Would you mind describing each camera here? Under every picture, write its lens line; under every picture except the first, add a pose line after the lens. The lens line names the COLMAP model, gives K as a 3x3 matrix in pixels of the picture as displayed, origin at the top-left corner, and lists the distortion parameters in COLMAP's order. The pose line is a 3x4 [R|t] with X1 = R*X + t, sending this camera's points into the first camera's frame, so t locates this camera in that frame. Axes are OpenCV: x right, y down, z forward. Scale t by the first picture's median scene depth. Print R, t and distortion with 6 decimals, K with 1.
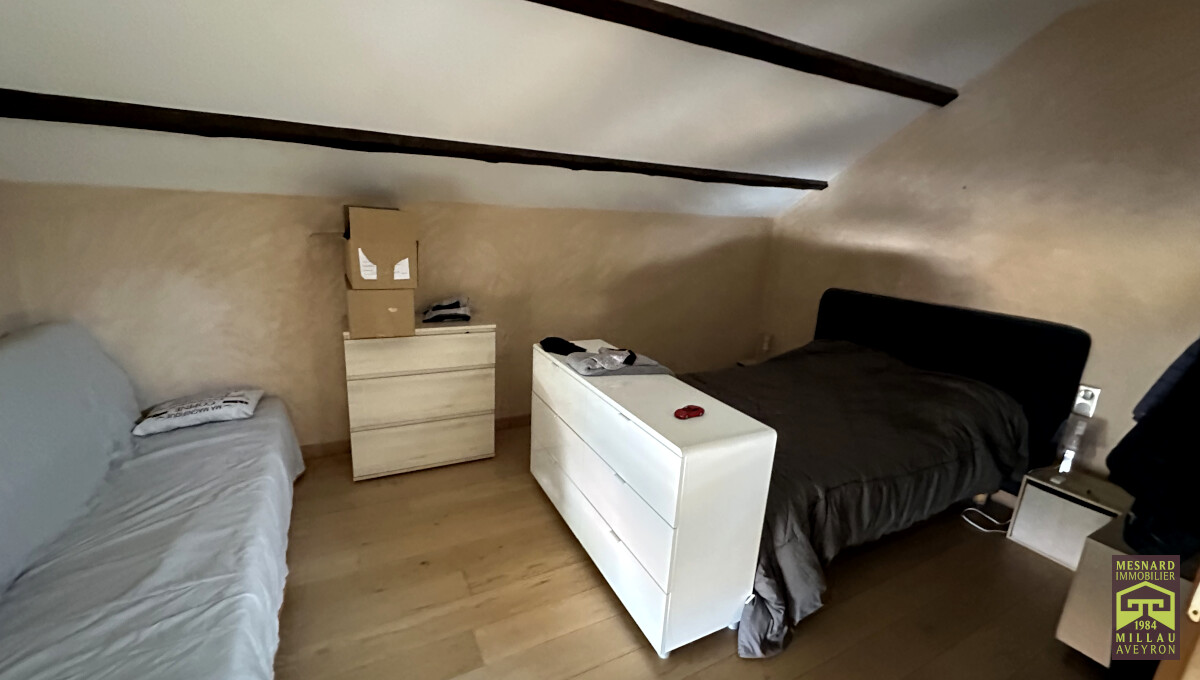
lens RADIAL K [[479.6, 0, 596.4], [0, 479.6, 336.2], [0, 0, 1]] dist [-0.005155, 0.001251]
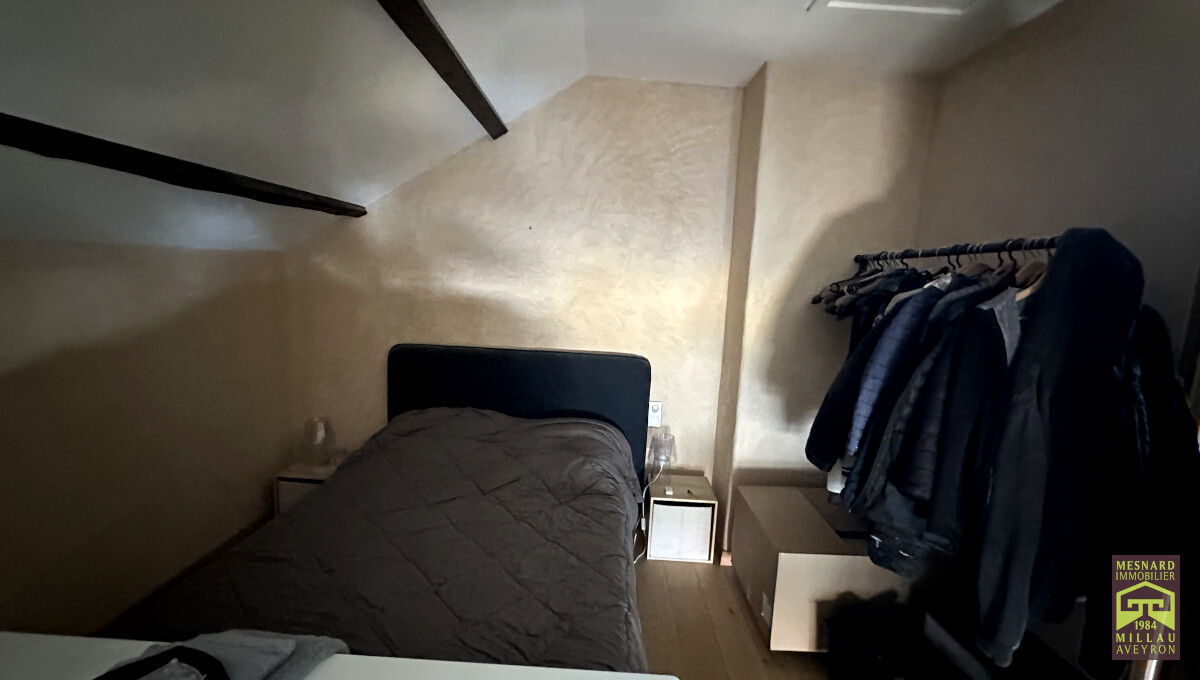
lens RADIAL K [[479.6, 0, 596.4], [0, 479.6, 345.6], [0, 0, 1]] dist [-0.005155, 0.001251]
pose [[0.482544, -0.153224, 0.862365, -0.042385], [0.183752, 0.980378, 0.071373, -0.129055], [-0.856380, 0.124021, 0.501231, 0.454281]]
